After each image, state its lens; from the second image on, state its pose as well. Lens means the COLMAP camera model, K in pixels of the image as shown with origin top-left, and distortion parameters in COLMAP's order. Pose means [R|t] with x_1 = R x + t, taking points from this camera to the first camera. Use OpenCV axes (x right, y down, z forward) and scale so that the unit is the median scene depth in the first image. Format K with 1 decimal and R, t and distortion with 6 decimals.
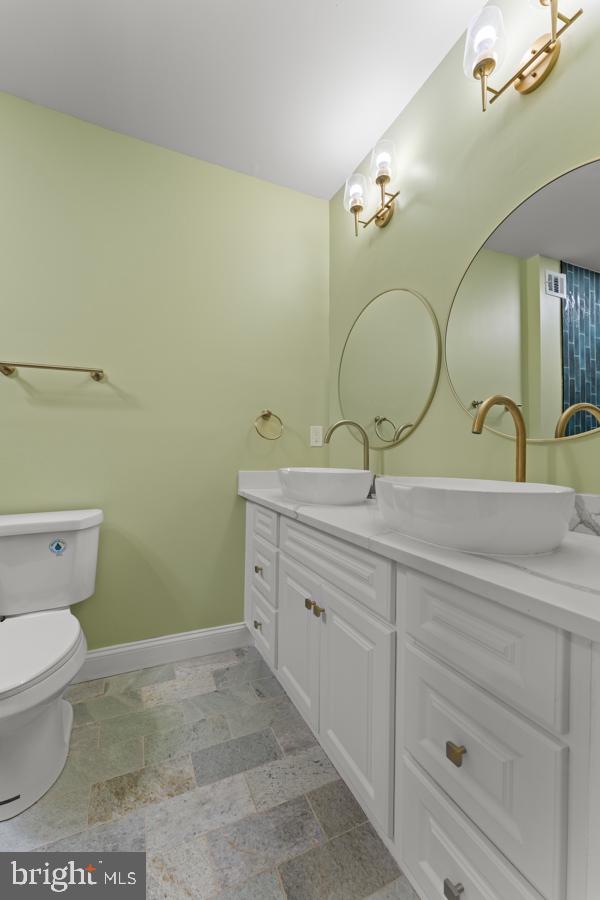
lens RADIAL K [[362.0, 0, 302.1], [0, 362.0, 454.3], [0, 0, 1]] dist [0.000604, 0.000131]
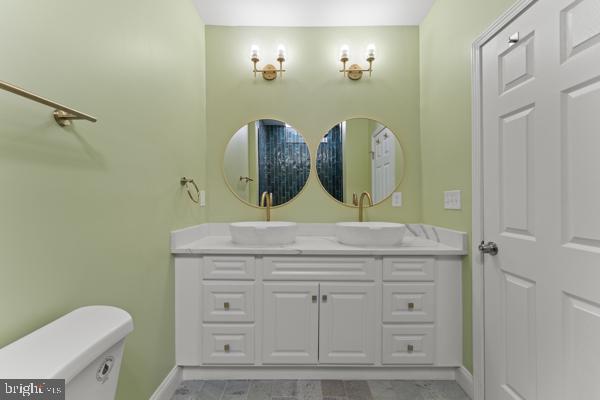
lens RADIAL K [[241.3, 0, 301.4], [0, 241.3, 198.4], [0, 0, 1]] dist [0.000604, 0.000131]
pose [[0.422975, -0.002960, 0.906136, -0.836269], [0.002513, 0.999995, 0.002094, -0.067403], [-0.906138, 0.001392, 0.422981, 0.407617]]
